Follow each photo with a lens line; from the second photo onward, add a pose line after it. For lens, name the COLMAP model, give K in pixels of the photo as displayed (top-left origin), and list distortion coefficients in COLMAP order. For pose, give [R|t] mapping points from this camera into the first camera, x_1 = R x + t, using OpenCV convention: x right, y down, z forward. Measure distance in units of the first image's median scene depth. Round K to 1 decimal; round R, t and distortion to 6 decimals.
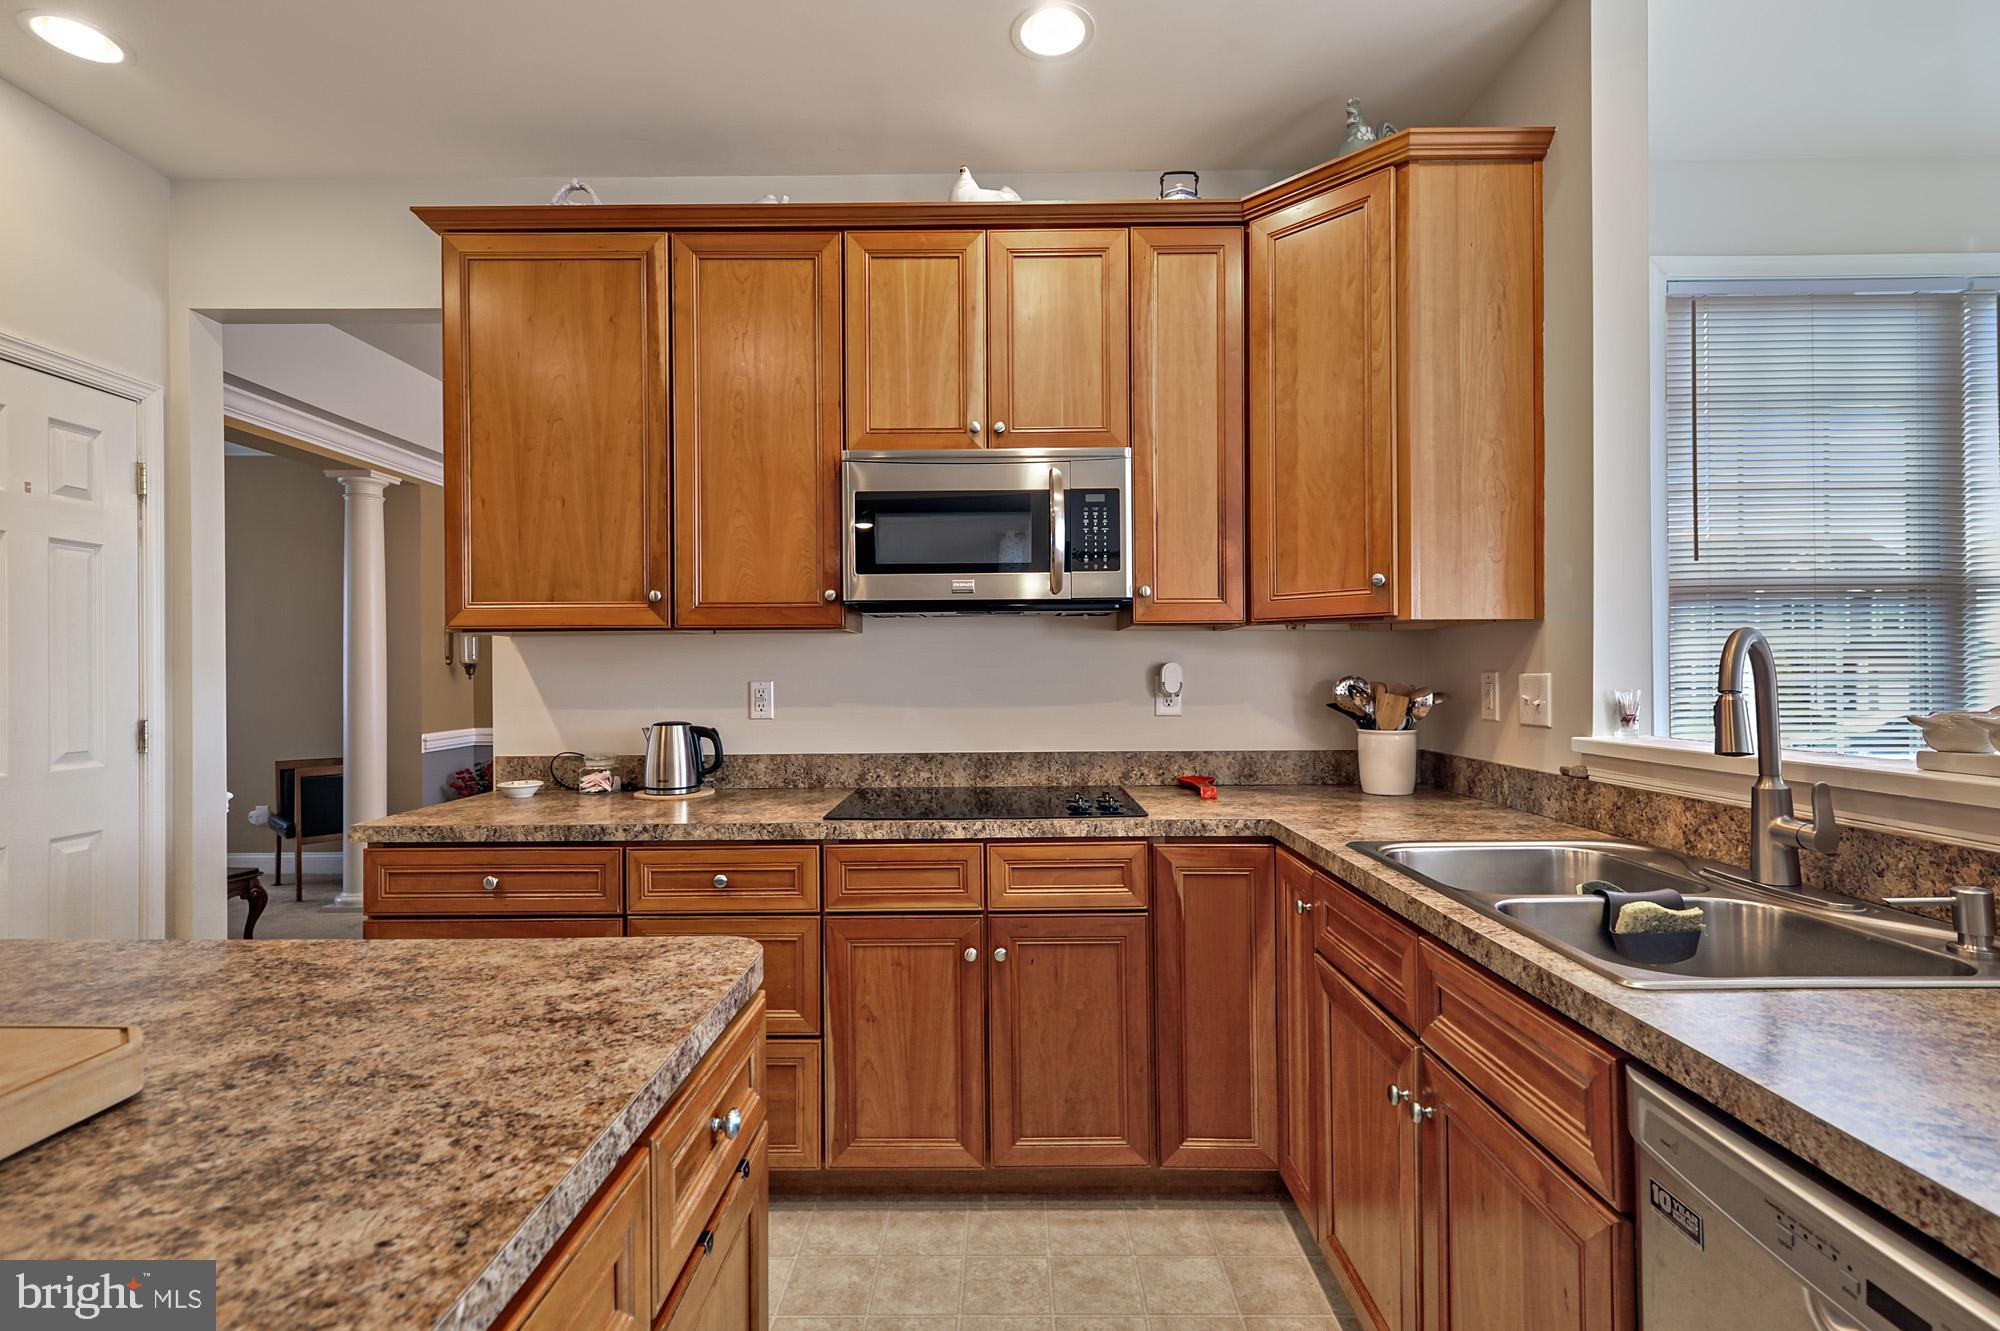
lens RADIAL K [[928.1, 0, 997.6], [0, 928.1, 666.7], [0, 0, 1]] dist [0.012640, -0.000600]
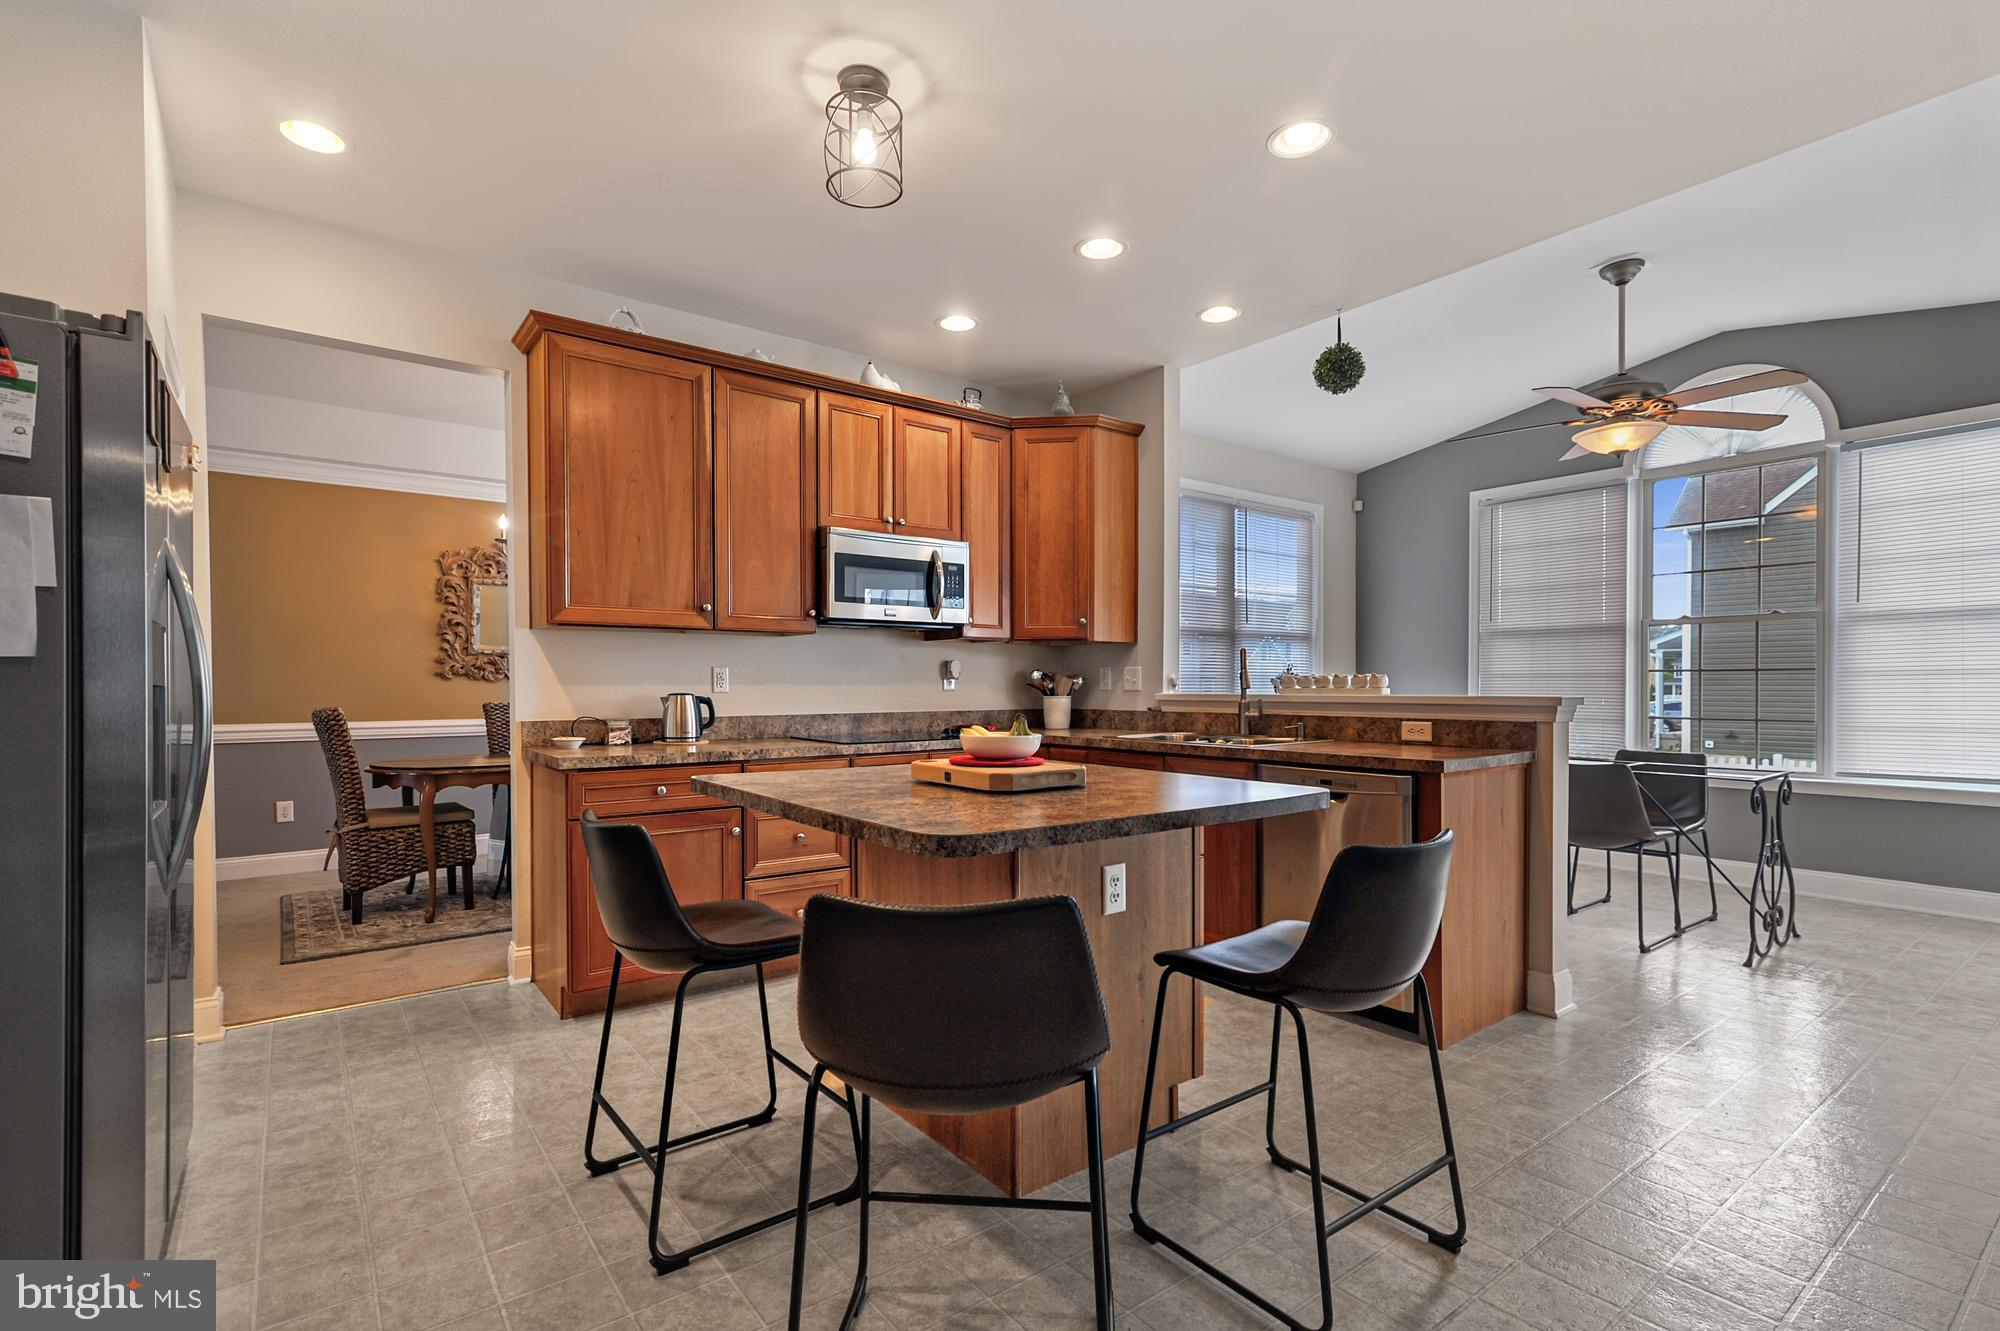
lens RADIAL K [[928.2, 0, 997.5], [0, 928.2, 694.9], [0, 0, 1]] dist [0.011576, 0.001441]
pose [[0.789837, -0.001108, 0.613316, -0.917103], [-0.007788, 0.999900, 0.011837, 0.044256], [-0.613268, -0.014126, 0.789749, -0.485336]]
